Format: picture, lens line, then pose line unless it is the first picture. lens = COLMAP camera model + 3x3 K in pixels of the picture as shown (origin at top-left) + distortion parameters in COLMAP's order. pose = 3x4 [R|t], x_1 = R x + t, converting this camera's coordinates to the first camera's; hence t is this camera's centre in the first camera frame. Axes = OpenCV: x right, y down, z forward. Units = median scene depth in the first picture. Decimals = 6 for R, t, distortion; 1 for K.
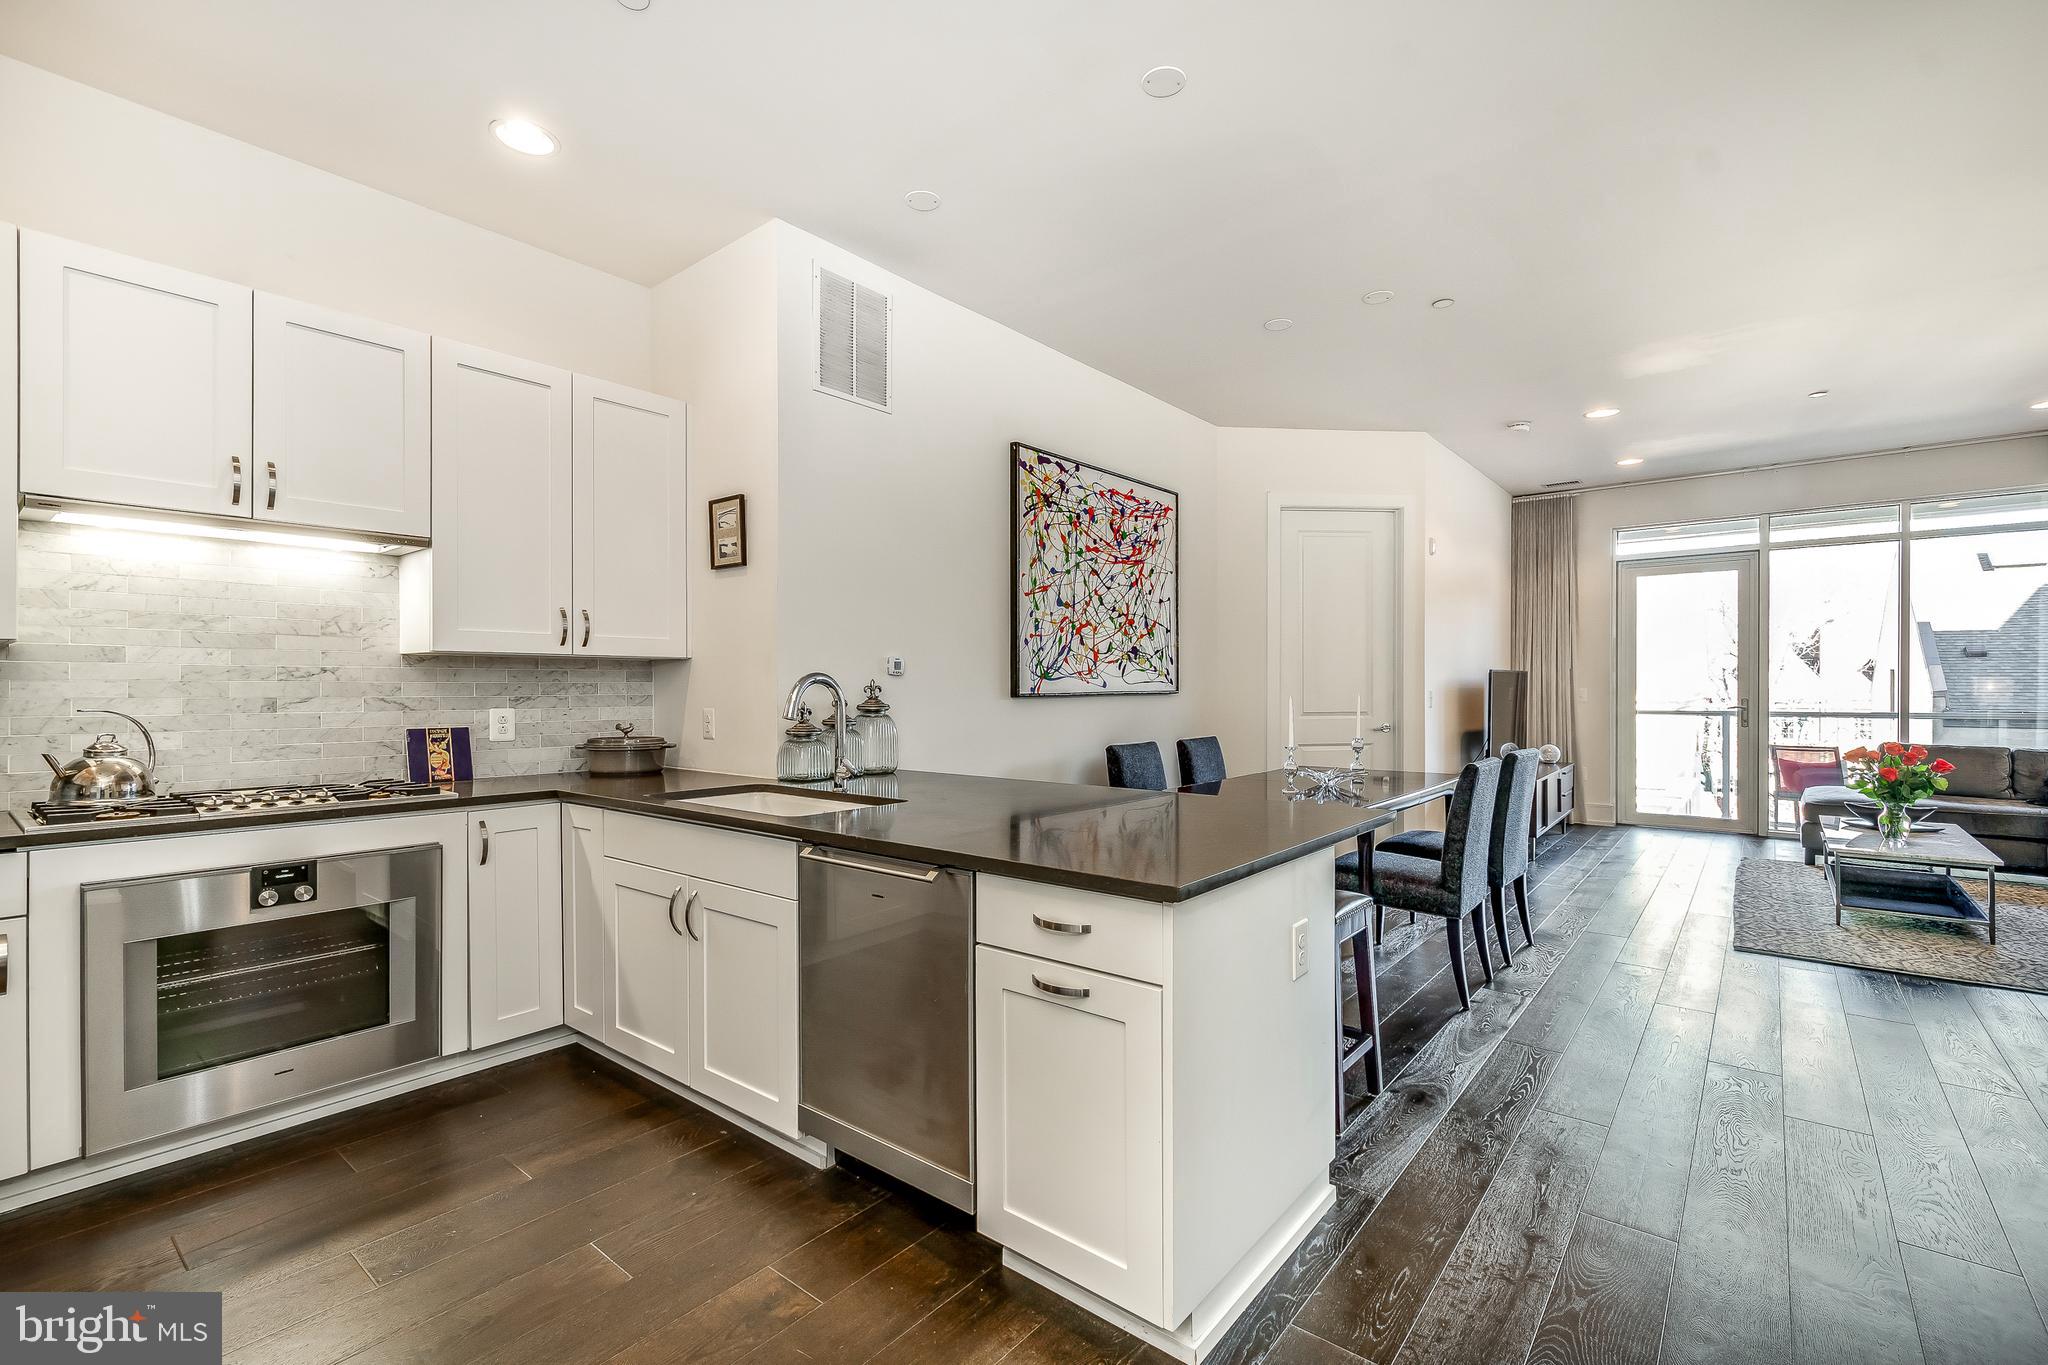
lens RADIAL K [[917.1, 0, 1017.1], [0, 917.1, 687.8], [0, 0, 1]] dist [0.012610, -0.003153]
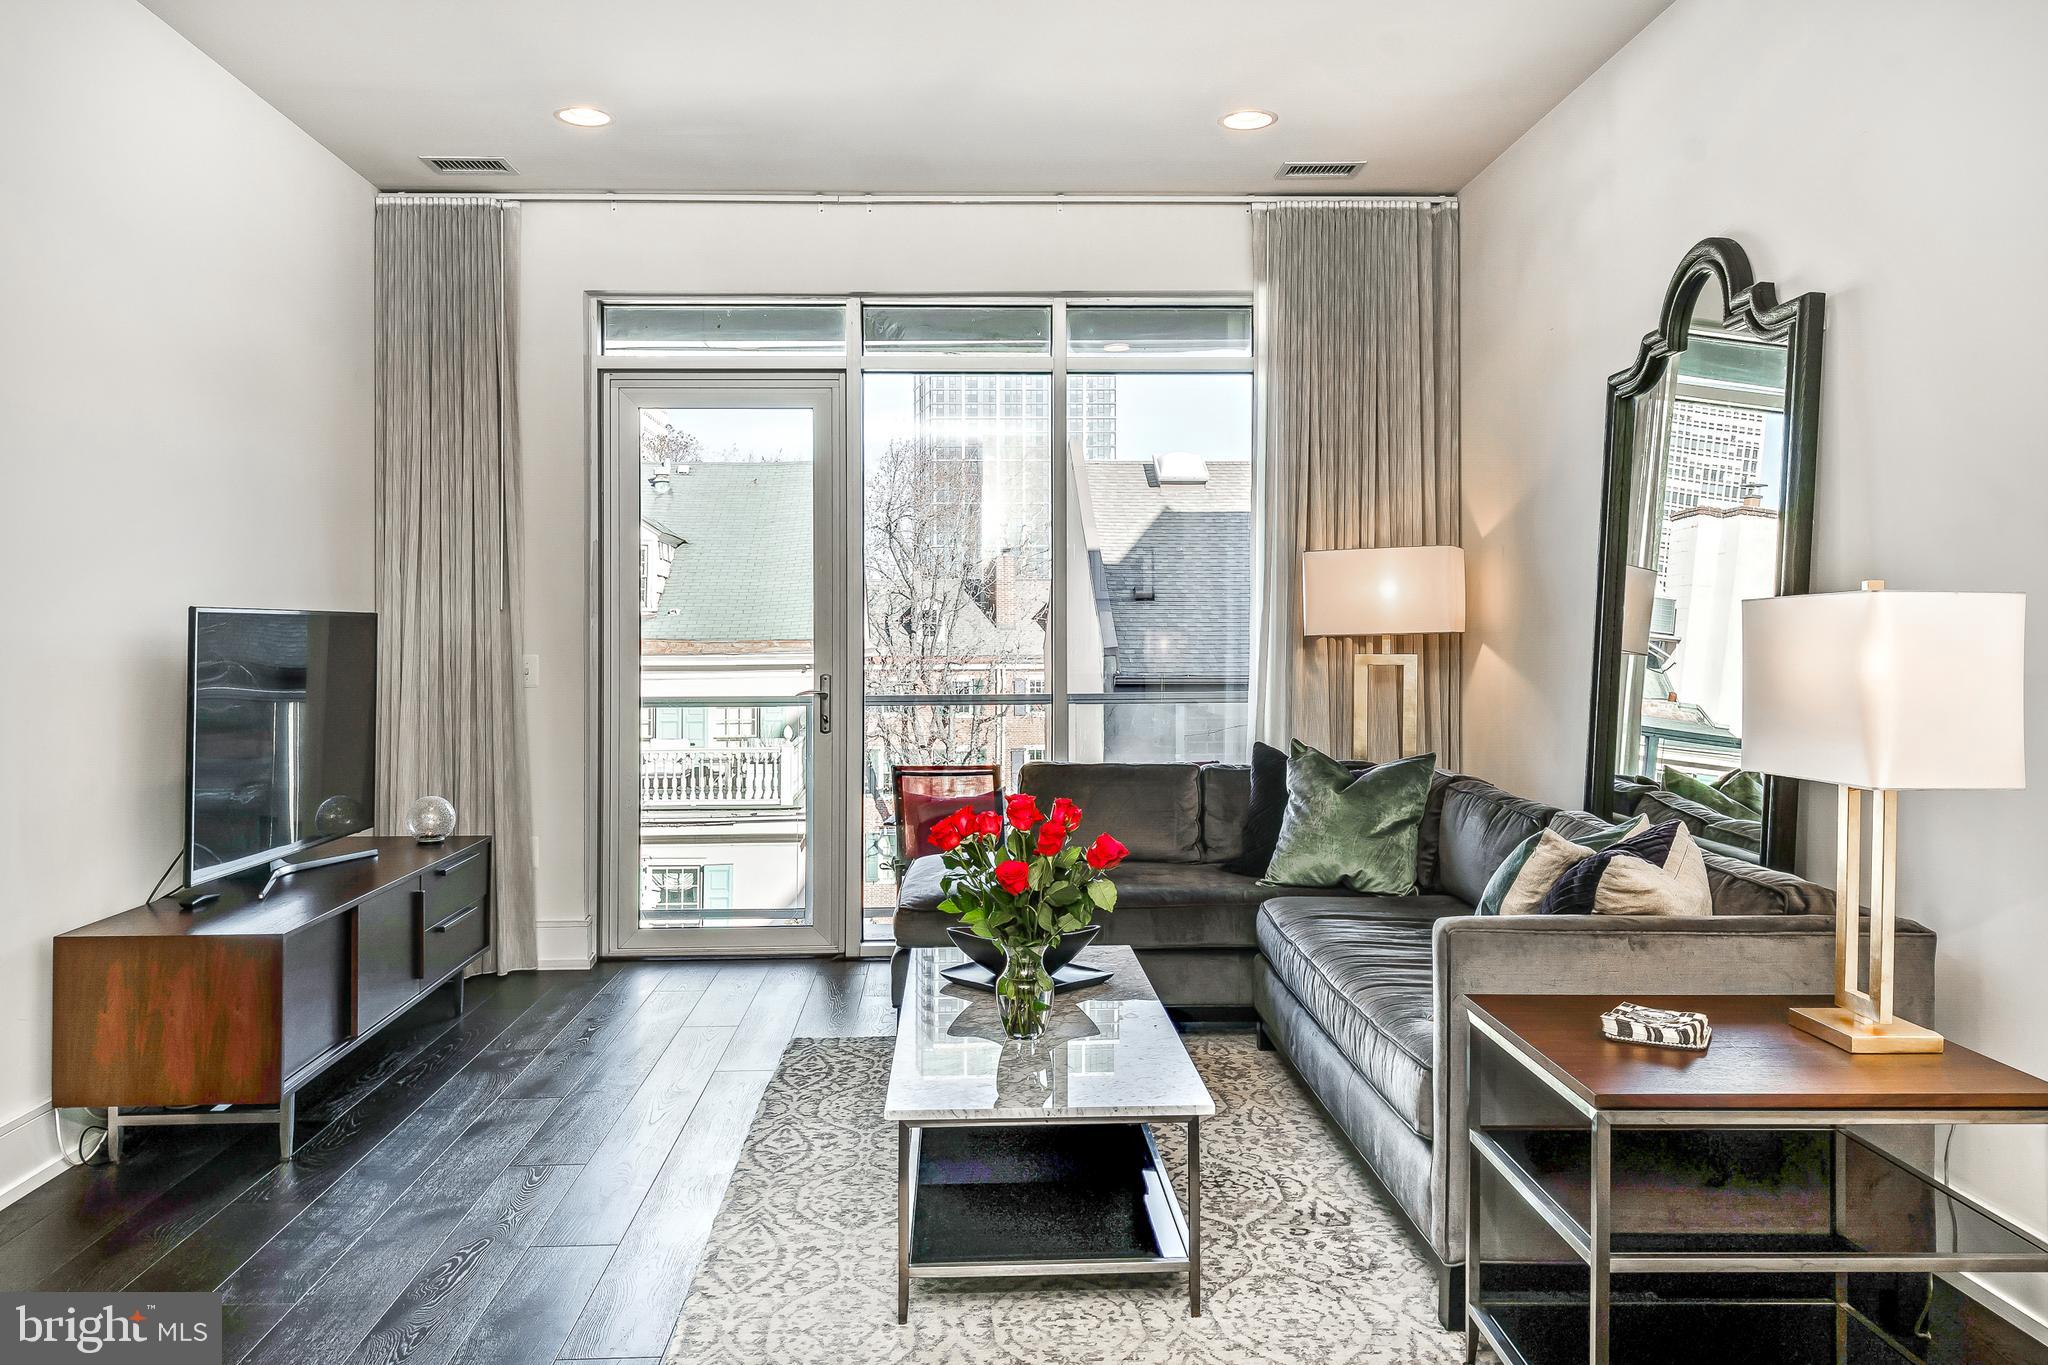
lens RADIAL K [[1548.3, 0, 1022.9], [0, 1548.3, 605.0], [0, 0, 1]] dist [0.023177, -0.004502]
pose [[0.746746, 0.013388, 0.664975, 0.491168], [-0.000361, 0.999805, -0.019723, -0.013436], [-0.665109, 0.014488, 0.746605, 0.487764]]
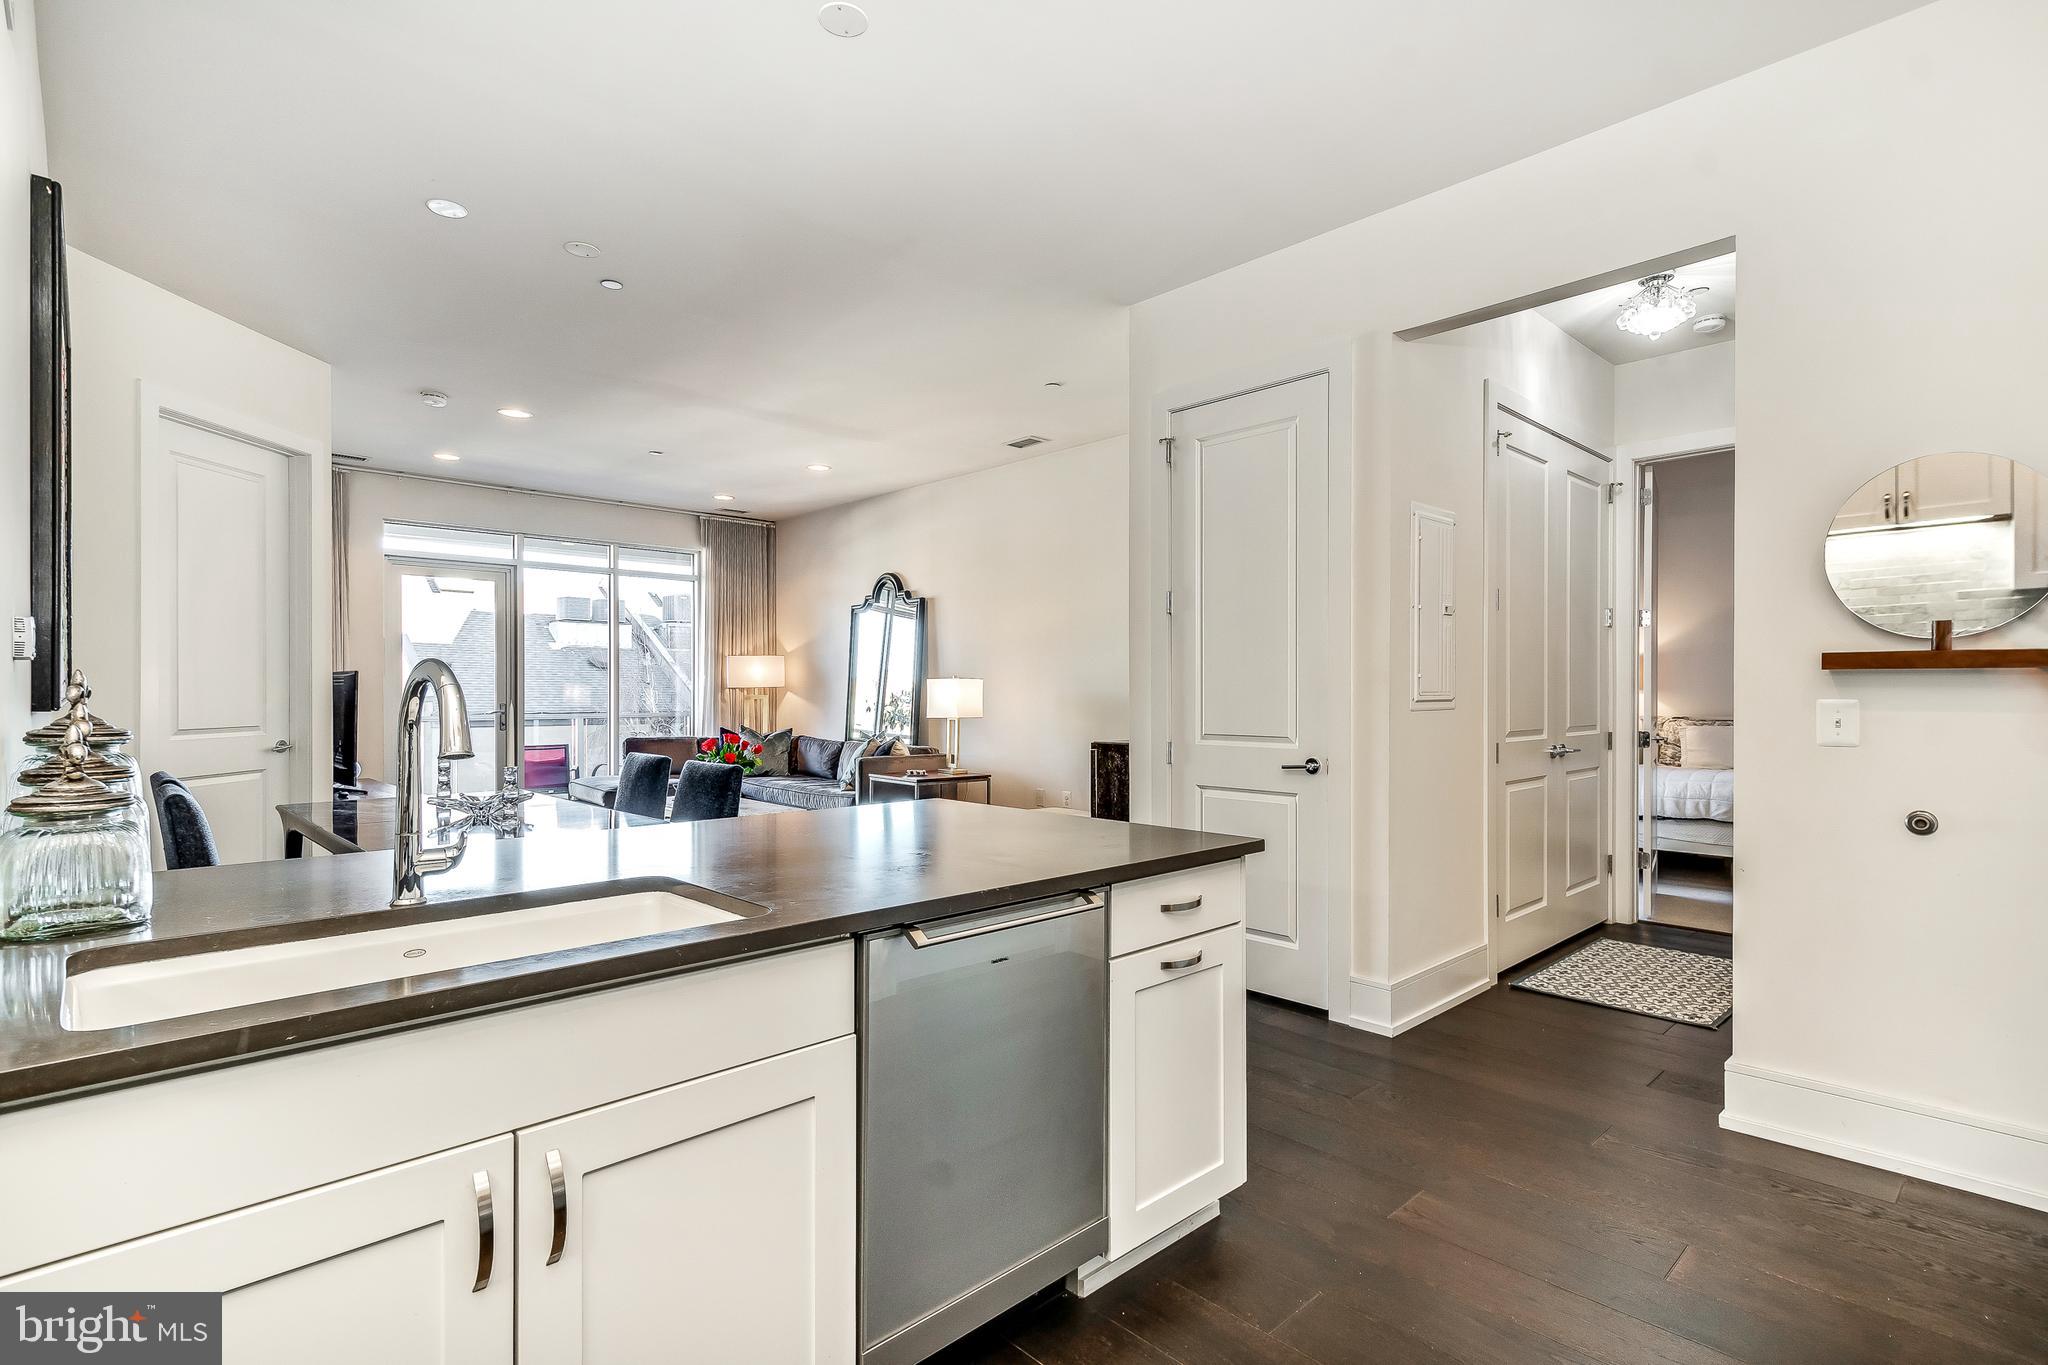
lens RADIAL K [[980.4, 0, 1048.5], [0, 980.4, 682.5], [0, 0, 1]] dist [0.027992, -0.000089]
pose [[0.109474, 0.017348, 0.993838, -0.430562], [-0.009956, 0.999817, -0.016356, 0.001373], [-0.993940, -0.008104, 0.109627, 0.376769]]
